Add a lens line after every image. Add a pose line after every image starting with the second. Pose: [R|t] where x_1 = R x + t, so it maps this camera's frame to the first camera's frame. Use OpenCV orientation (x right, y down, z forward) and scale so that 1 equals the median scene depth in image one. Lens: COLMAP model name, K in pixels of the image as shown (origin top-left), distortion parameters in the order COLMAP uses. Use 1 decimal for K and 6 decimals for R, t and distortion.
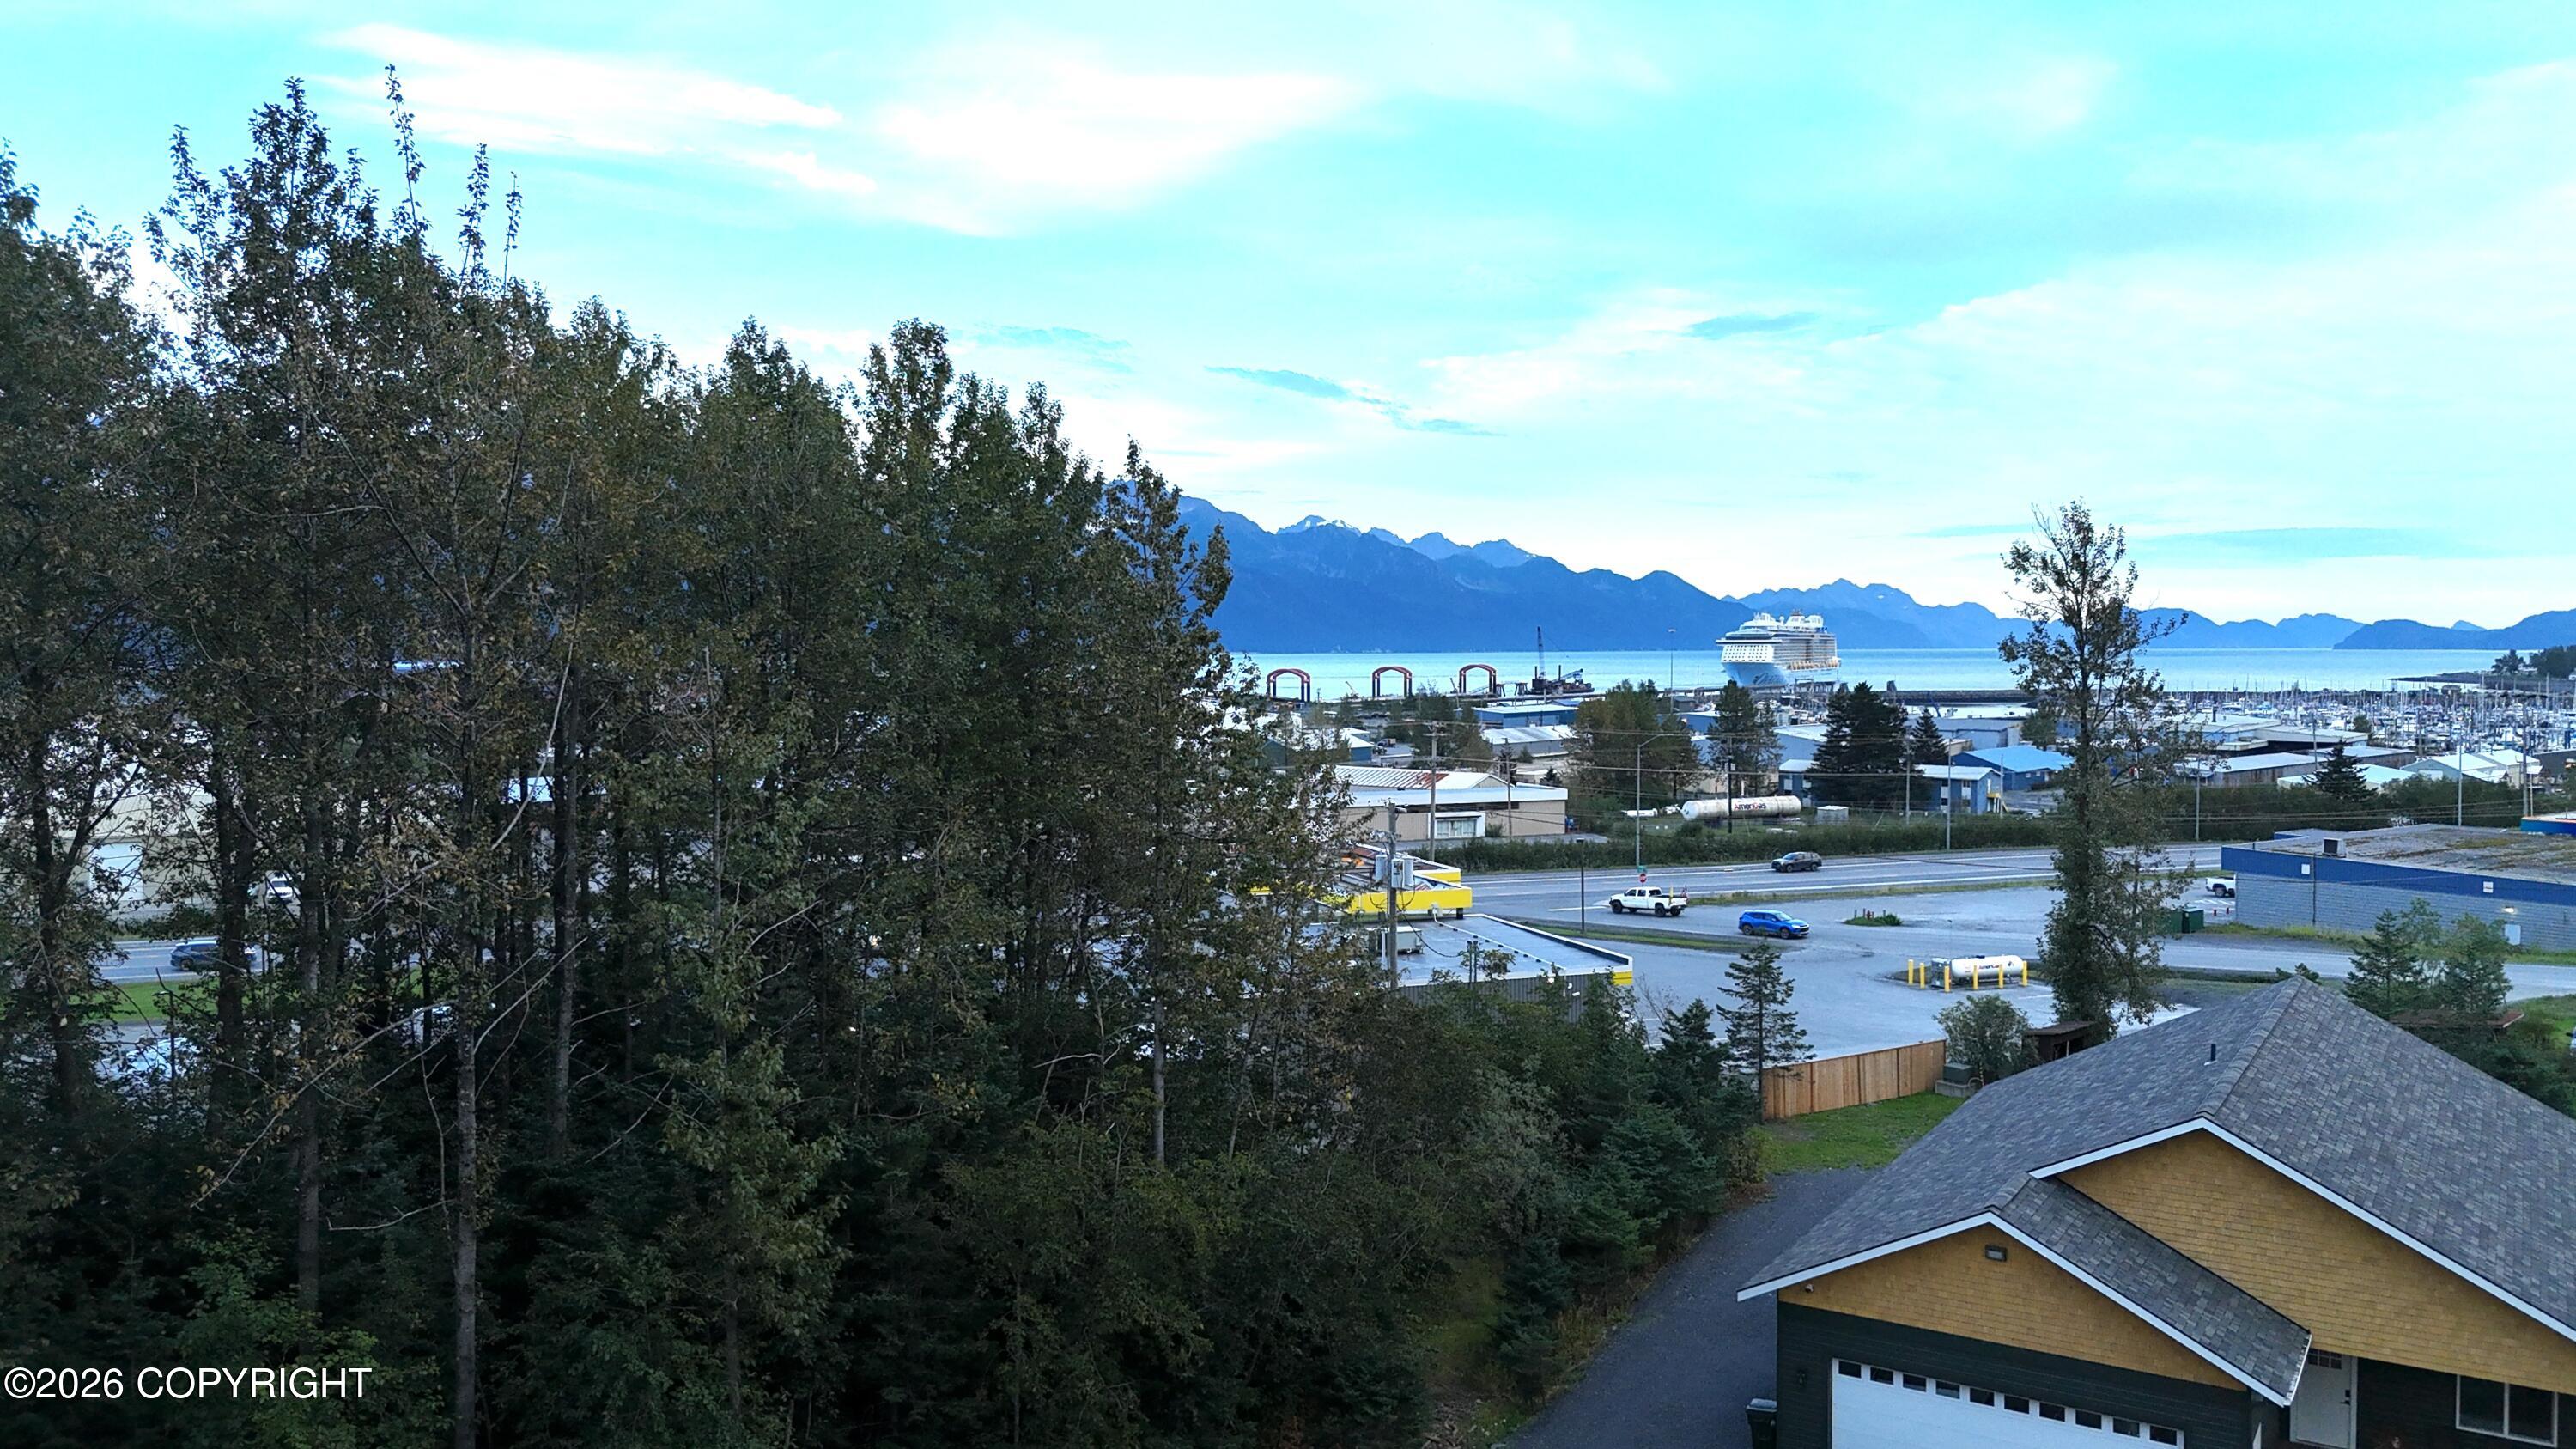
lens RADIAL K [[1905.0, 0, 1293.1], [0, 1905.0, 724.5], [0, 0, 1]] dist [0.069305, -0.063923]
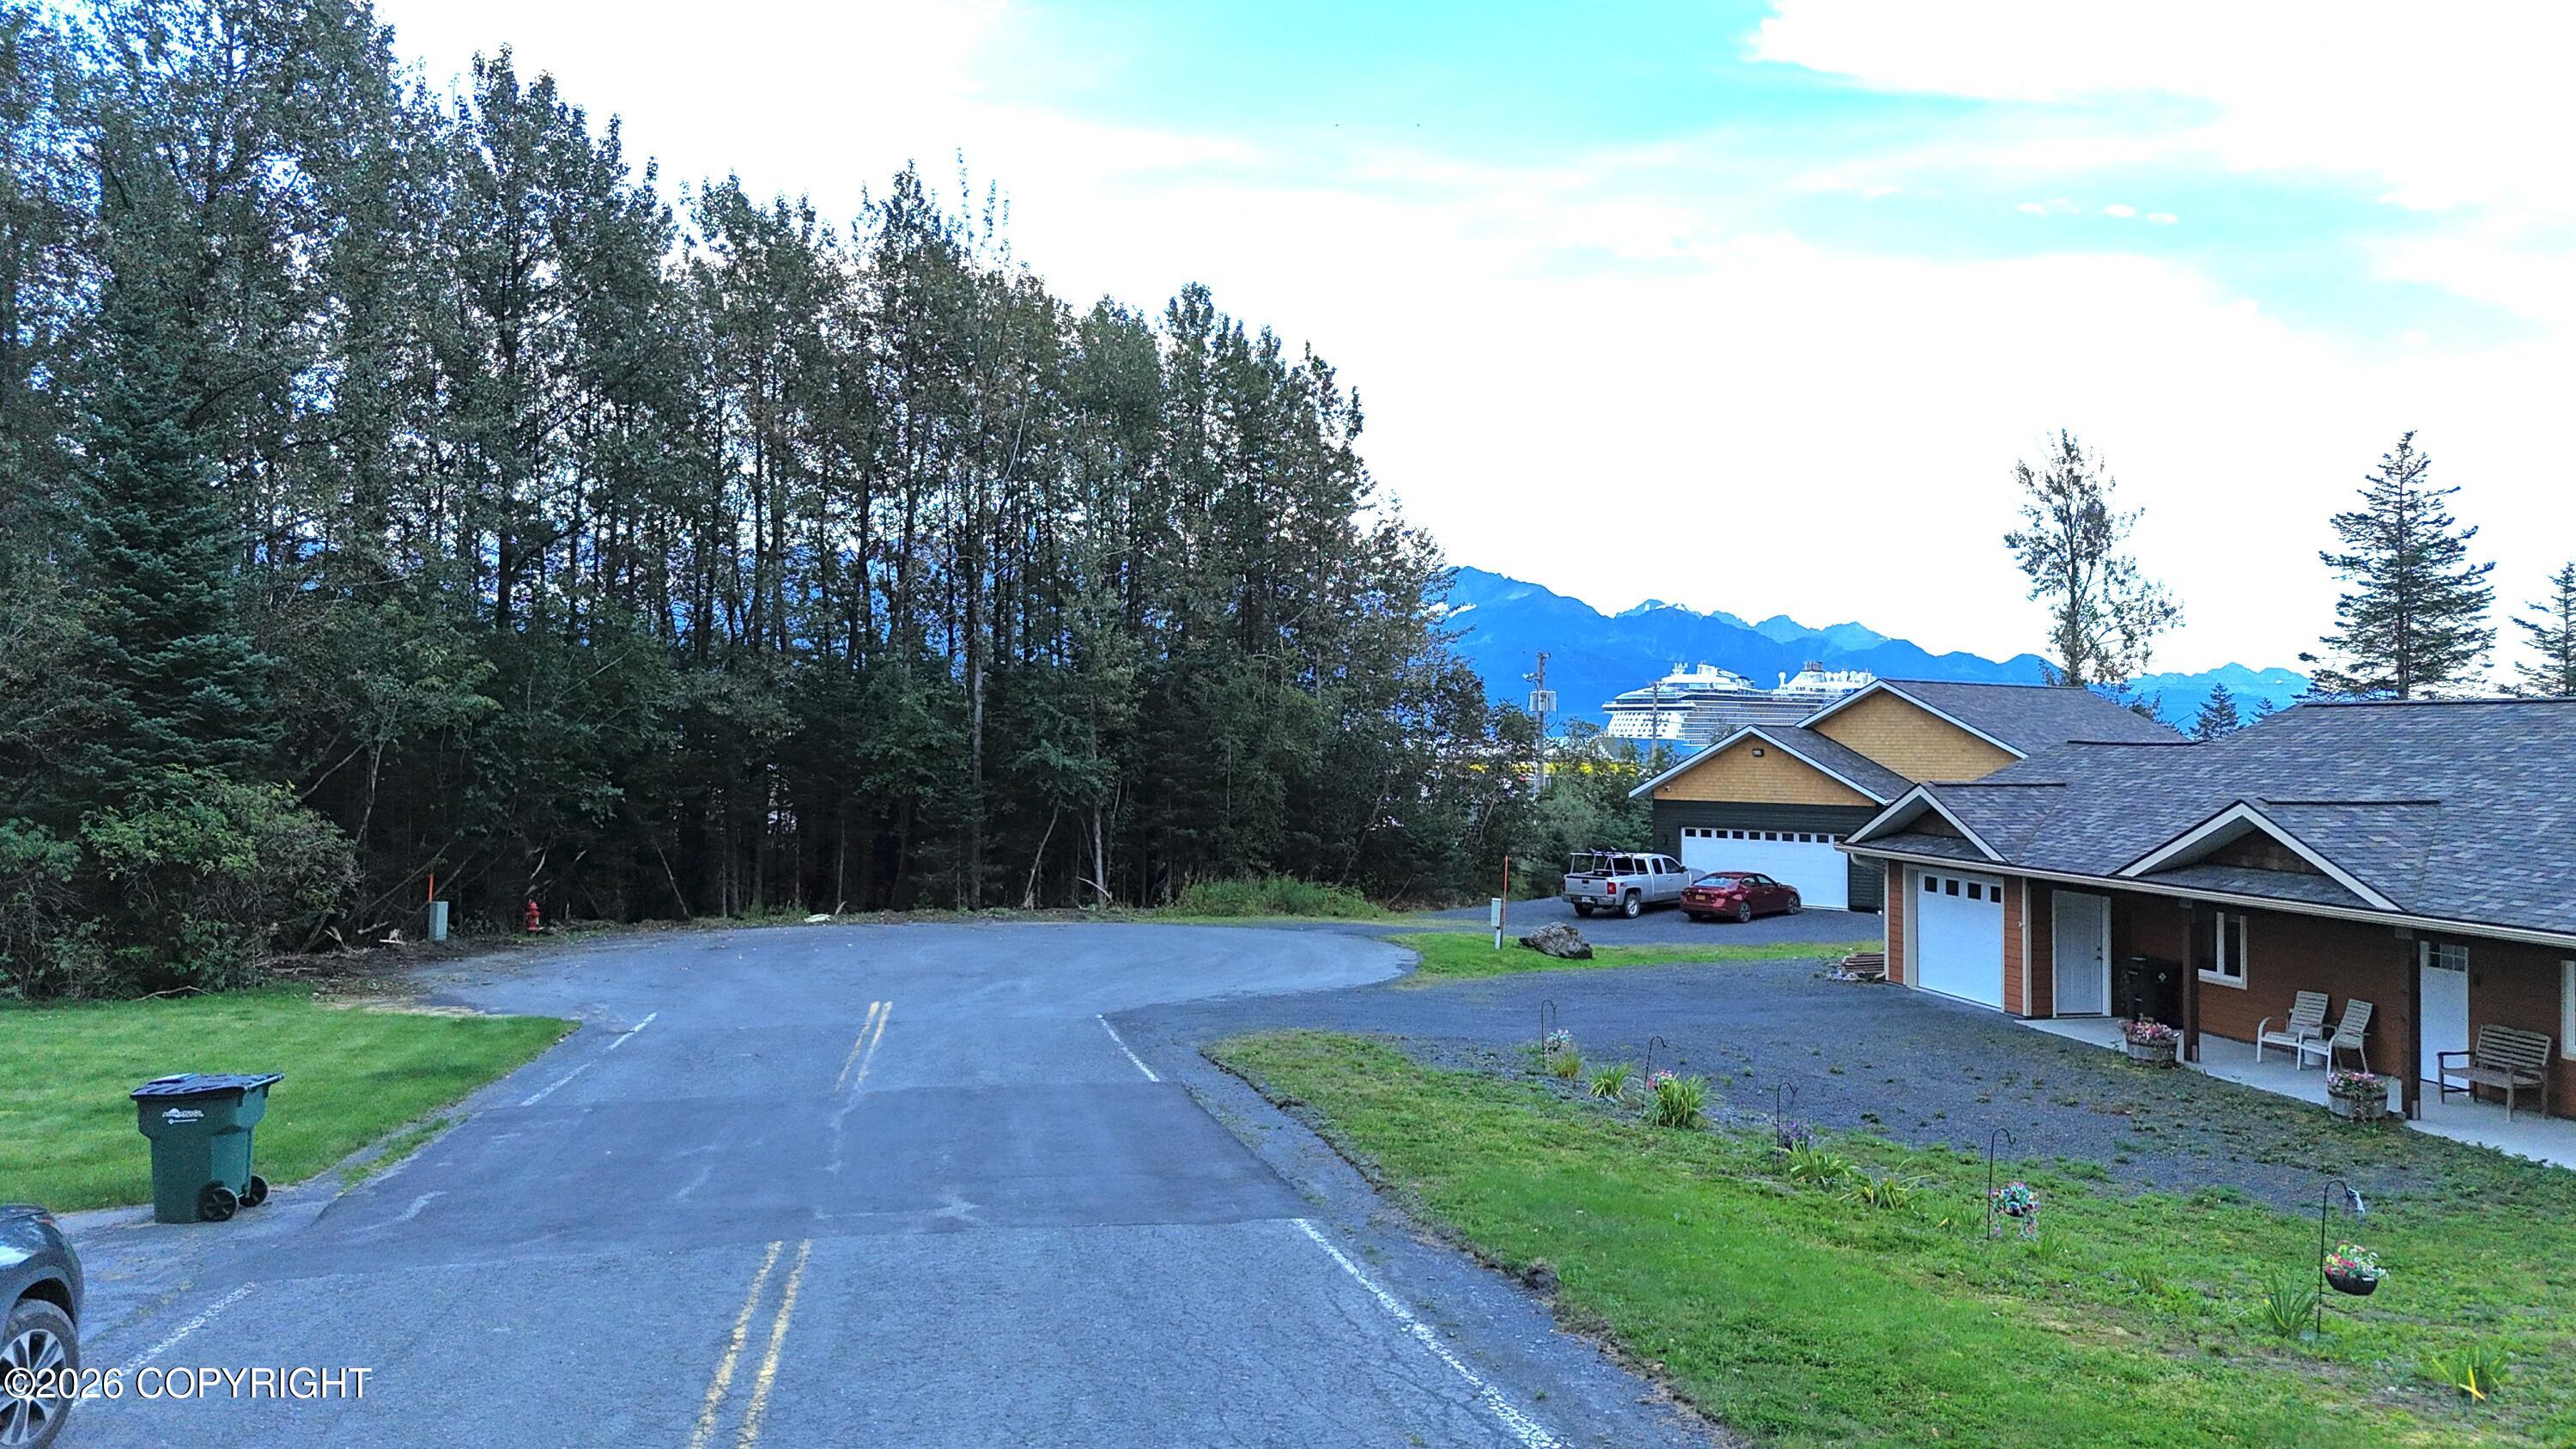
lens RADIAL K [[1905.0, 0, 1293.9], [0, 1905.0, 728.7], [0, 0, 1]] dist [0.069305, -0.063923]
pose [[0.984521, 0.002282, -0.175255, 0.080824], [-0.009870, 0.999050, -0.042437, 0.108279], [0.174991, 0.043510, 0.983608, -0.280638]]
